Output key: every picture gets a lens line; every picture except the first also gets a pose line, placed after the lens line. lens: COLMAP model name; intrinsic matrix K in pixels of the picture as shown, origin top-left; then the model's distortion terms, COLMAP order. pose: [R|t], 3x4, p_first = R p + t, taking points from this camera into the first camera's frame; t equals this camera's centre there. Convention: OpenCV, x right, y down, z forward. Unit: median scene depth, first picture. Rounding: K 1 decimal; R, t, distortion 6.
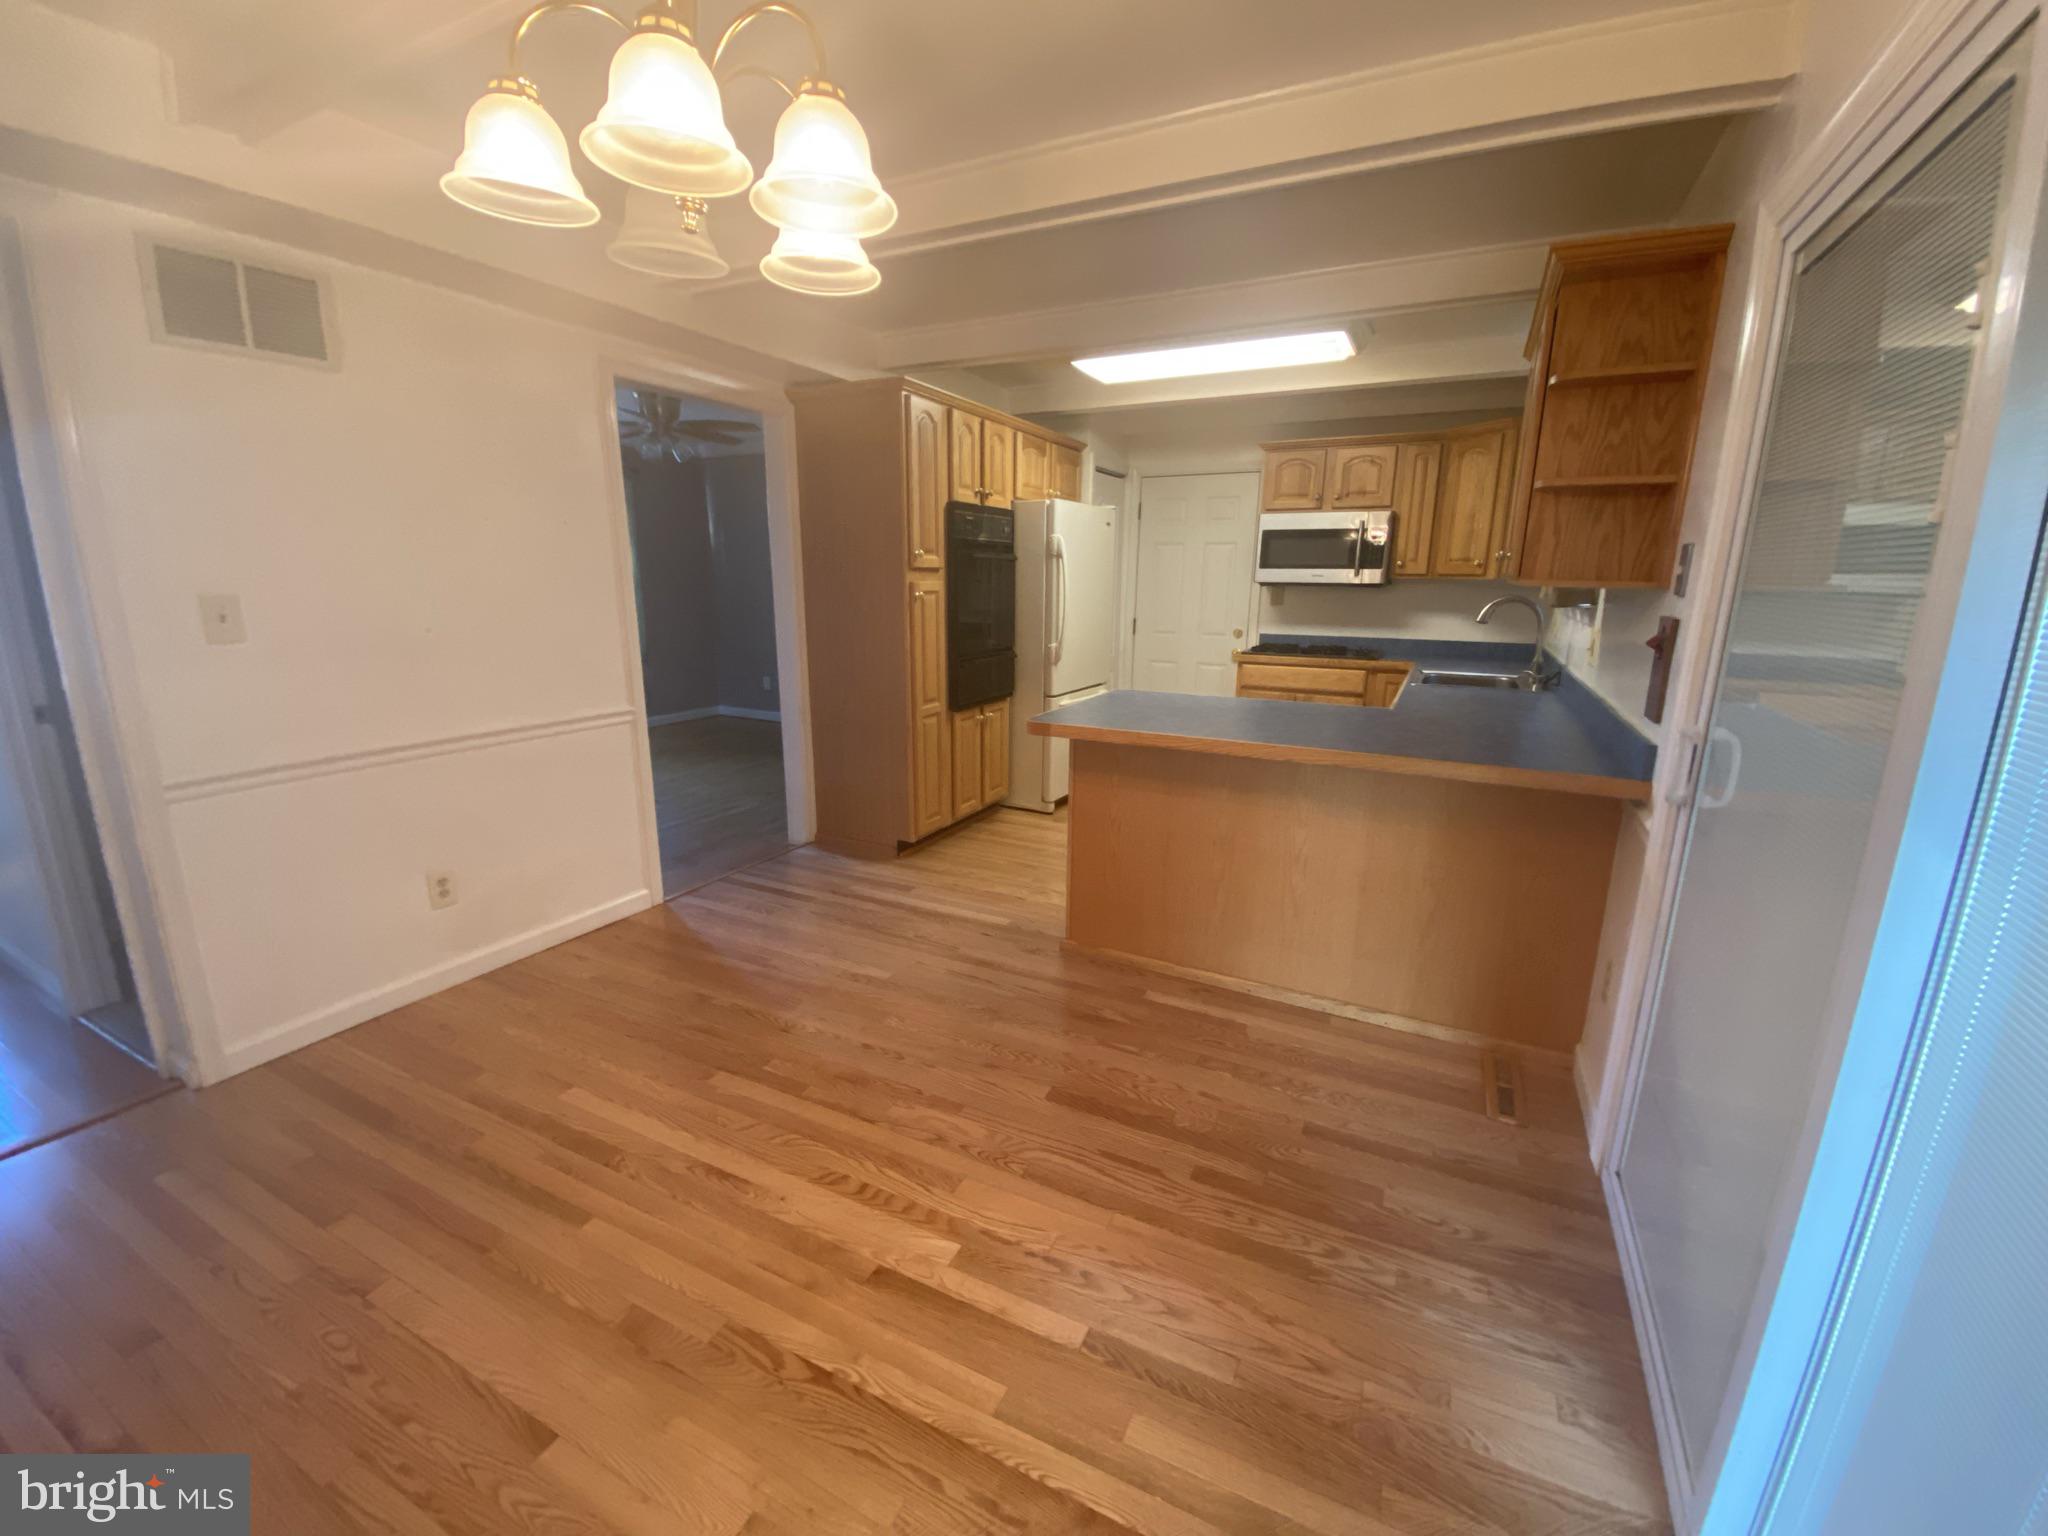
lens RADIAL K [[827.6, 0, 1032.7], [0, 827.6, 762.8], [0, 0, 1]] dist [0.066689, -0.046517]
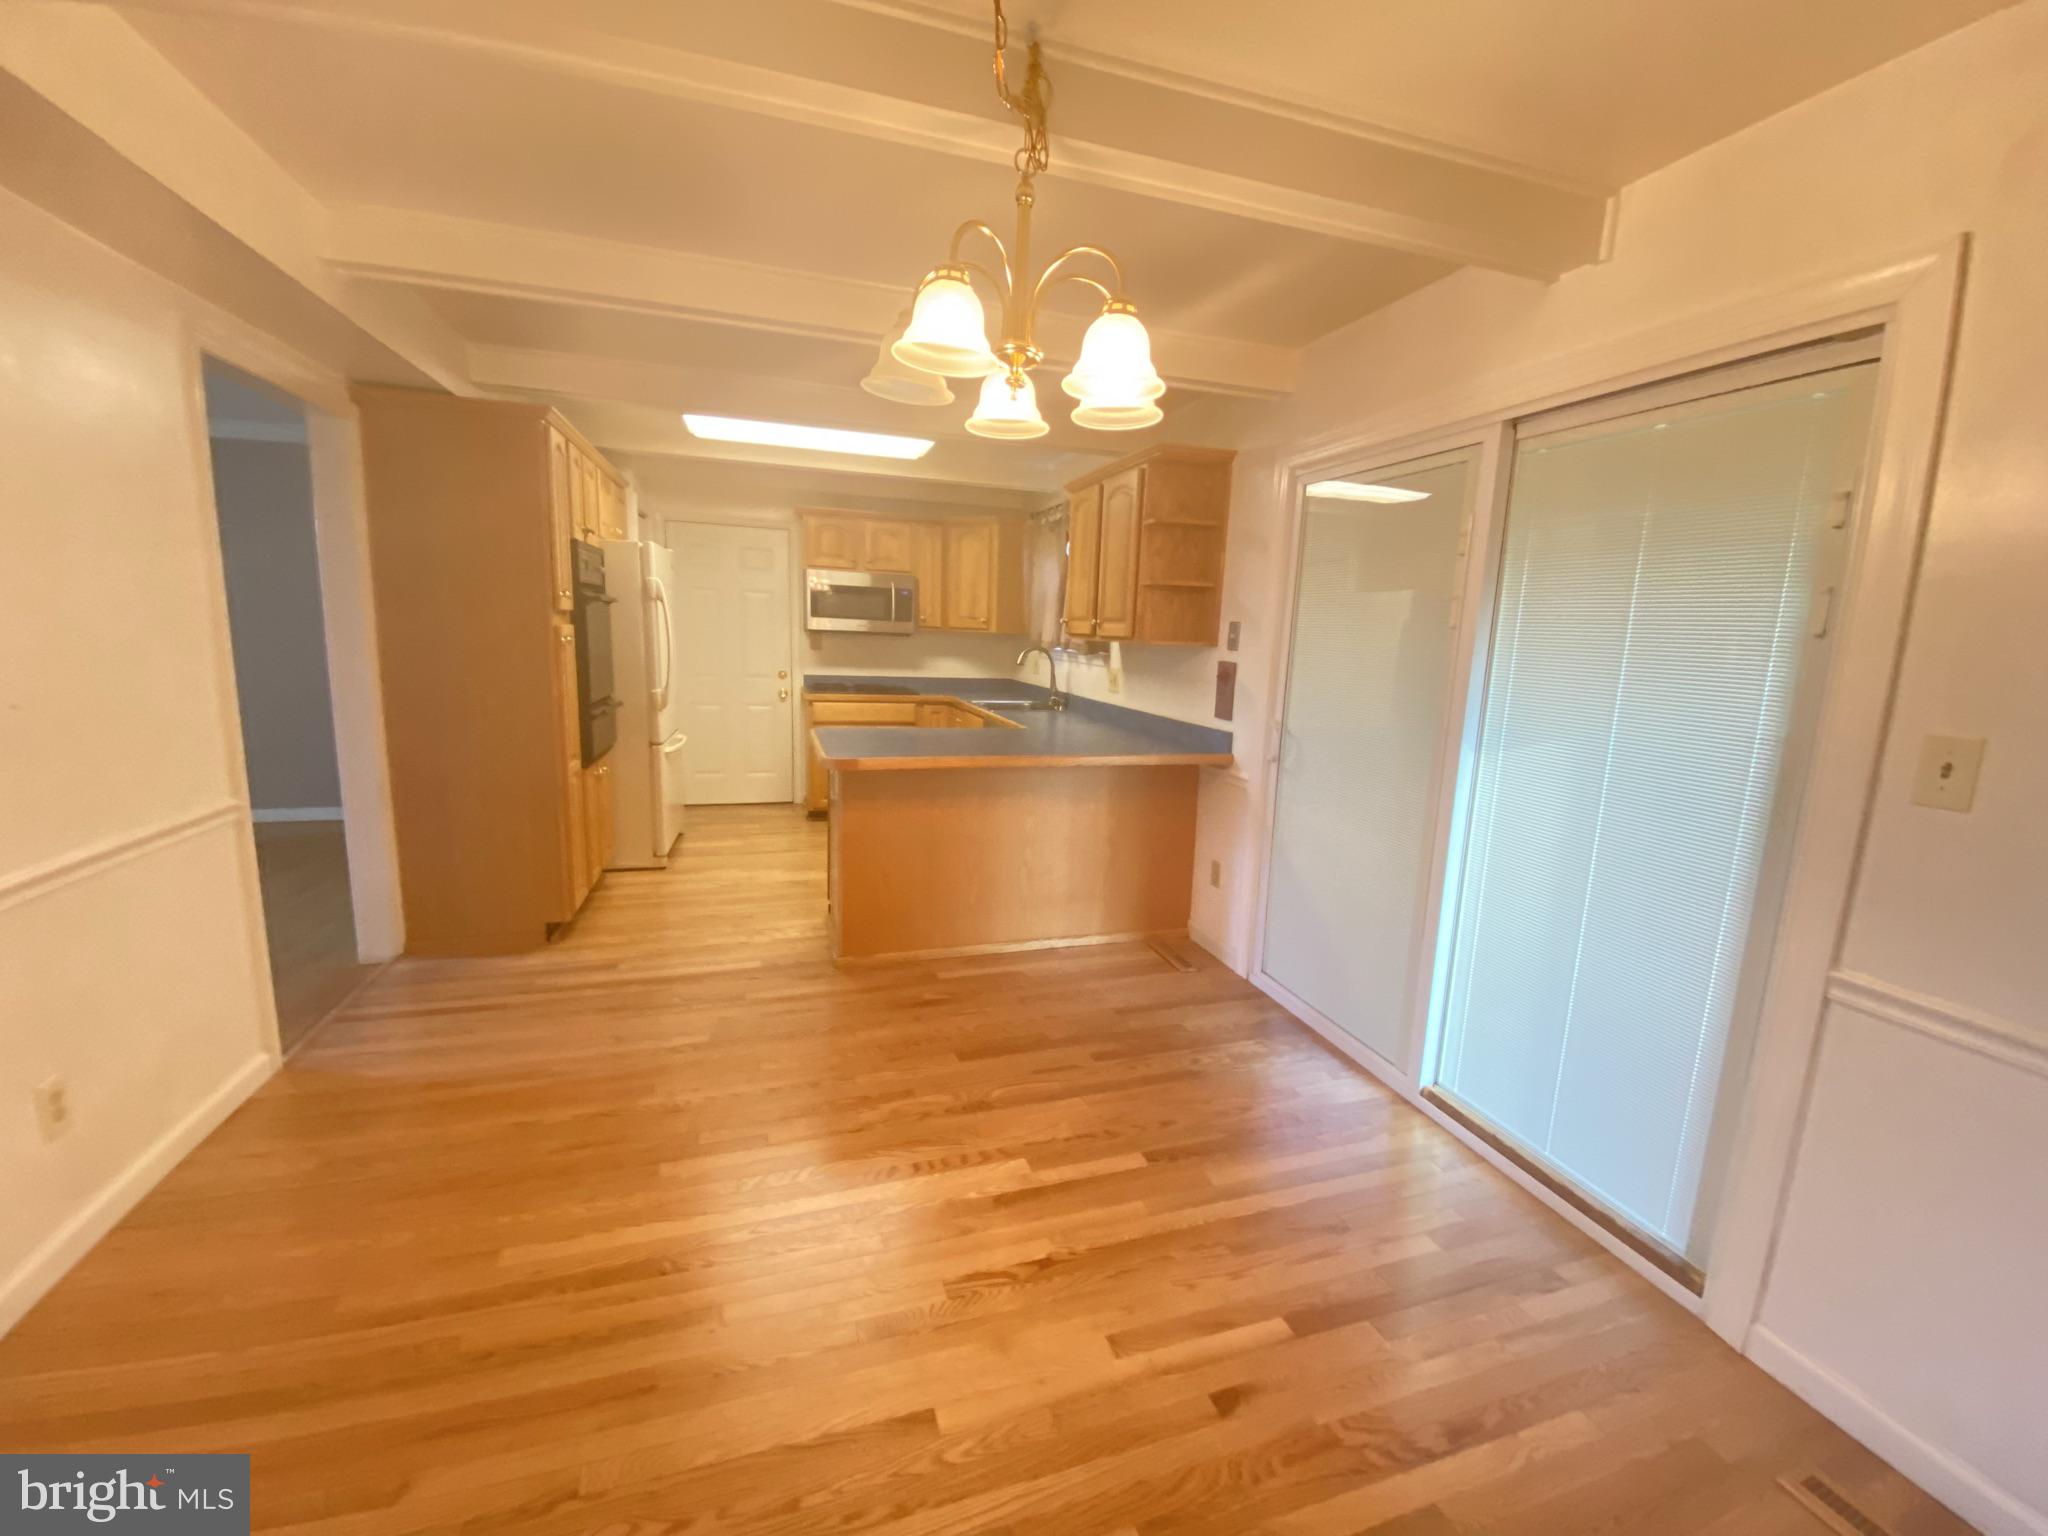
lens RADIAL K [[827.6, 0, 1032.7], [0, 827.6, 762.8], [0, 0, 1]] dist [0.066689, -0.046517]
pose [[0.712761, -0.099662, 0.694291, -0.567631], [0.130311, 0.991436, 0.008538, -0.018746], [-0.689196, 0.084388, 0.719644, 0.017231]]
